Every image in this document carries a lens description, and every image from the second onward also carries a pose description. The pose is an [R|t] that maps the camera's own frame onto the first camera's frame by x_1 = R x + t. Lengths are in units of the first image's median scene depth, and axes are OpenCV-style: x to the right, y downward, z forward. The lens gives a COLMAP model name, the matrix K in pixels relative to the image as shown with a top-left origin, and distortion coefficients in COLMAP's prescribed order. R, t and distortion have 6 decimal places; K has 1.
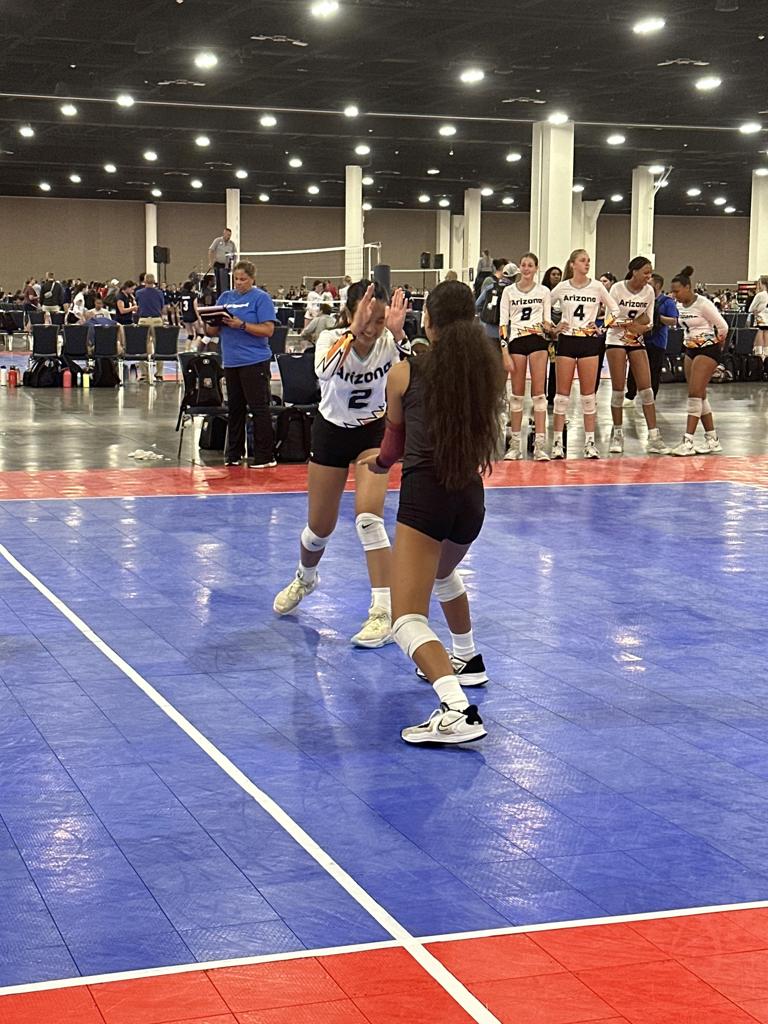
lens RADIAL K [[1834.0, 0, 387.4], [0, 1834.0, 506.4], [0, 0, 1]] dist [0.132291, 0.000000]
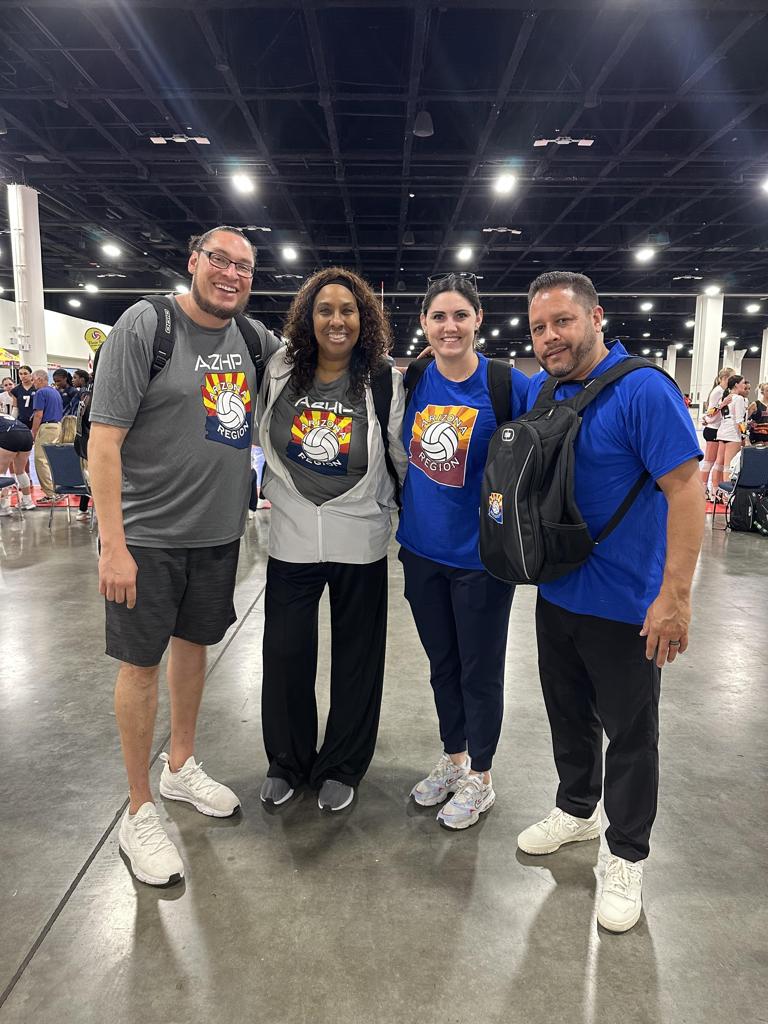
lens RADIAL K [[723.0, 0, 384.3], [0, 723.0, 511.6], [0, 0, 1]] dist [0.005422, 0.001194]
pose [[0.940734, 0.046492, -0.335945, 0.462615], [-0.034251, 0.998519, 0.042275, -0.347026], [0.337412, -0.028263, 0.940933, 3.120010]]
